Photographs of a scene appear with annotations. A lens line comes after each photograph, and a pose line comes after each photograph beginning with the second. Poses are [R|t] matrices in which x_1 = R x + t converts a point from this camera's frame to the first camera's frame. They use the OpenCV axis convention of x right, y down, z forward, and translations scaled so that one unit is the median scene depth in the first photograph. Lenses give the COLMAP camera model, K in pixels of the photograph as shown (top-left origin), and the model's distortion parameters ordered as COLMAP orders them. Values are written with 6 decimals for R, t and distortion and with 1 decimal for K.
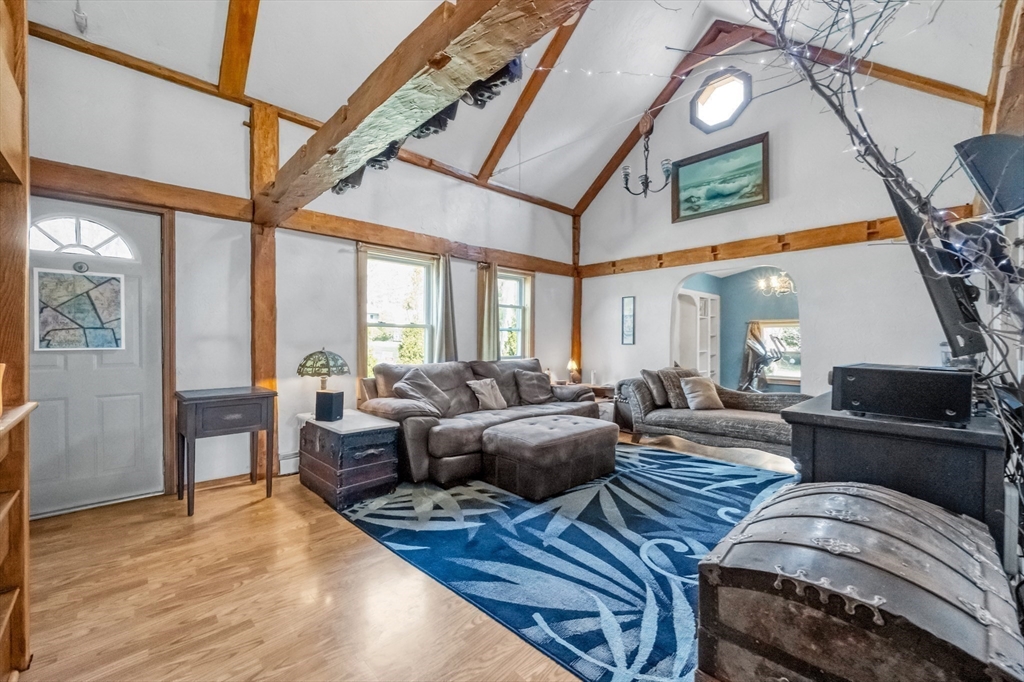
lens RADIAL K [[410.2, 0, 511.0], [0, 410.2, 342.1], [0, 0, 1]] dist [0.000097, 0.000074]
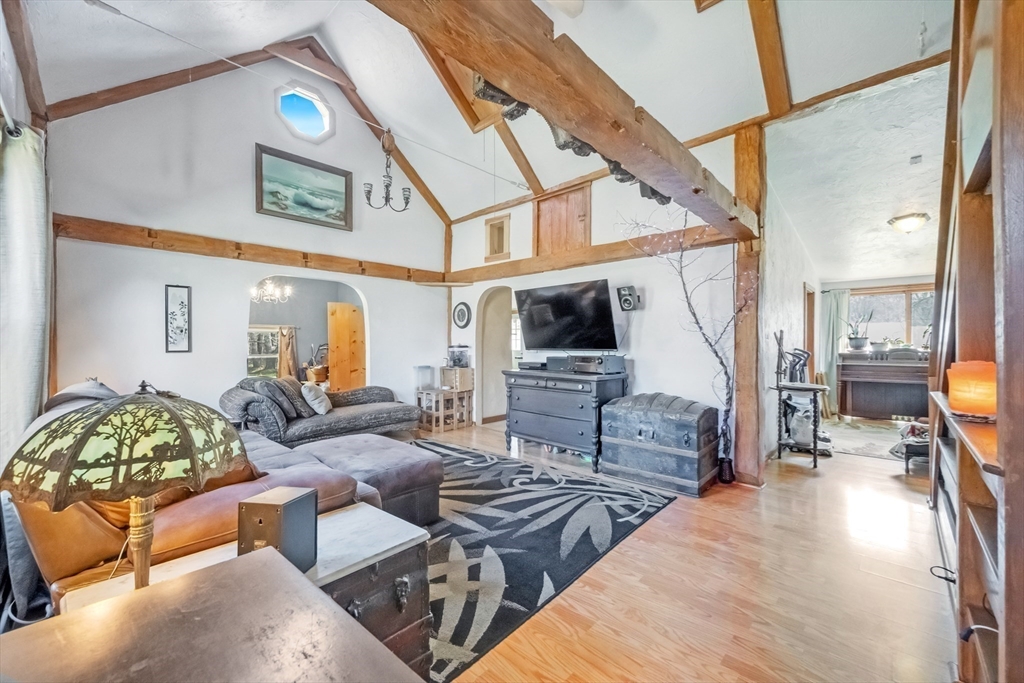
lens RADIAL K [[410.2, 0, 511.0], [0, 410.2, 342.6], [0, 0, 1]] dist [0.000097, 0.000074]
pose [[-0.051616, 0.000658, 0.998667, -0.965008], [0.009282, 0.999957, -0.000179, -0.012758], [-0.998624, 0.009261, -0.051620, 0.965804]]
